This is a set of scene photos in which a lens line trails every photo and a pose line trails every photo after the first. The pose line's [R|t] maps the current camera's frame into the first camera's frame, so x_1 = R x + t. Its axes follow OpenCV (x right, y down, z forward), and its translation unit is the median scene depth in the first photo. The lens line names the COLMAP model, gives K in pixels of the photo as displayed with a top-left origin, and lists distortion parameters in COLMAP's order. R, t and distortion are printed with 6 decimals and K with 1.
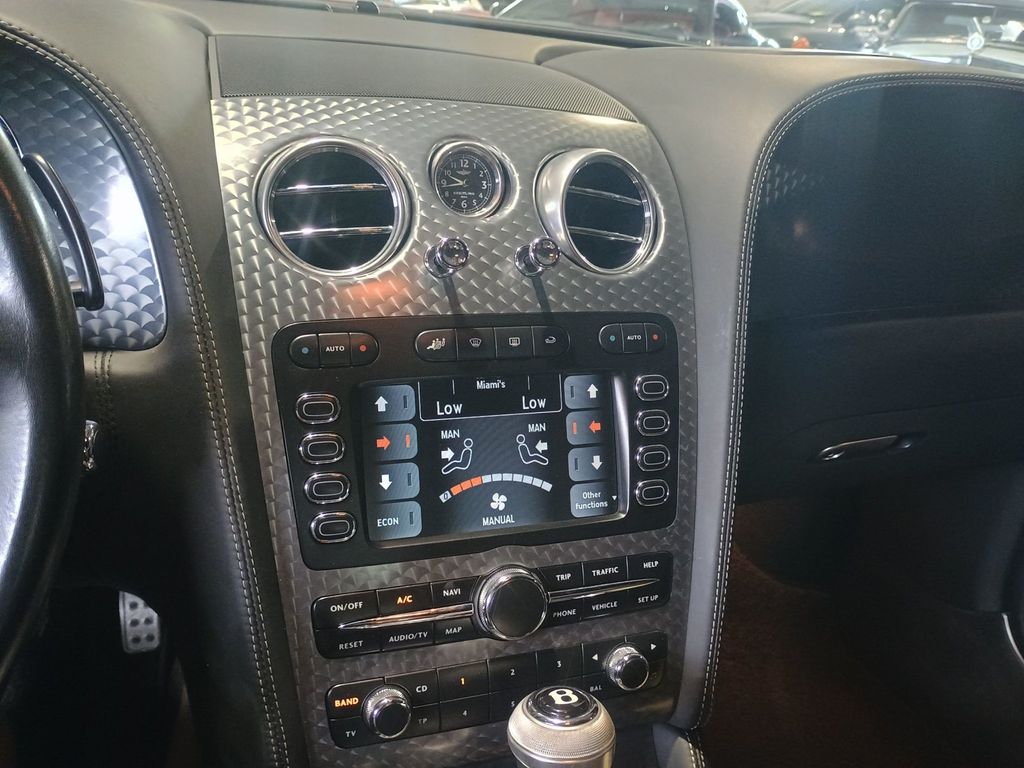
lens RADIAL K [[883.6, 0, 511.6], [0, 883.6, 376.2], [0, 0, 1]] dist [0.055776, -0.075933]
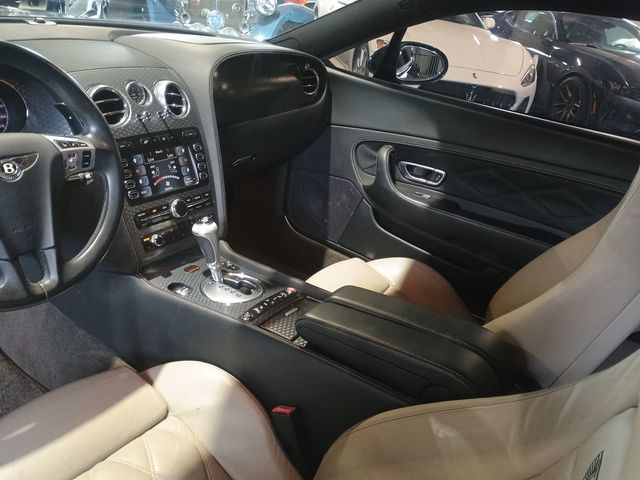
lens RADIAL K [[555.2, 0, 327.5], [0, 555.2, 243.3], [0, 0, 1]] dist [0.038581, 0.013613]
pose [[0.798595, -0.234186, 0.554439, -0.809518], [0.151958, 0.969805, 0.190755, 0.041417], [-0.582370, -0.068084, 0.810068, -1.249821]]
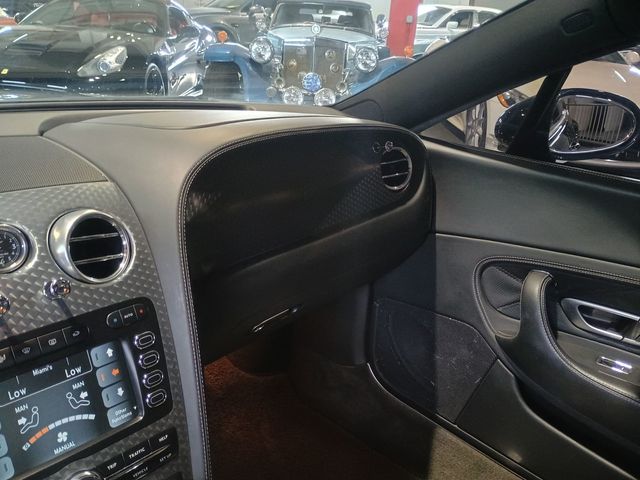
lens RADIAL K [[552.3, 0, 315.5], [0, 552.3, 223.4], [0, 0, 1]] dist [0.055776, -0.075933]
pose [[0.902938, -0.188853, 0.386054, 0.084377], [0.191510, 0.980970, 0.031957, -0.191149], [-0.384743, 0.045078, 0.921922, -0.167415]]
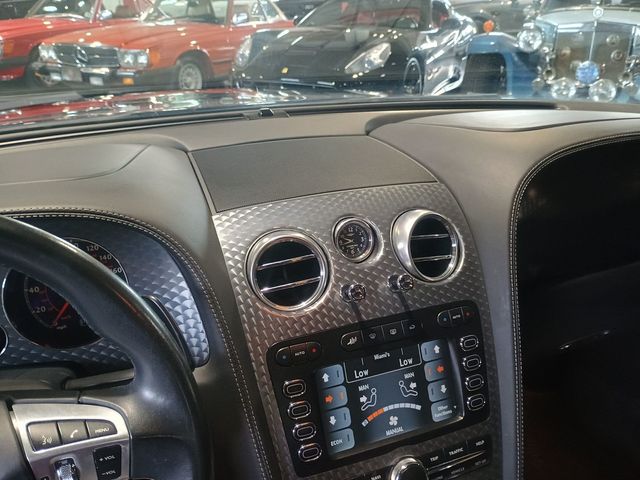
lens RADIAL K [[554.4, 0, 318.0], [0, 554.4, 234.6], [0, 0, 1]] dist [0.047951, -0.052043]
pose [[0.994050, -0.108380, -0.010857, -0.111436], [0.108384, 0.994109, -0.000252, -0.243725], [0.010820, -0.000926, 0.999941, -0.126387]]
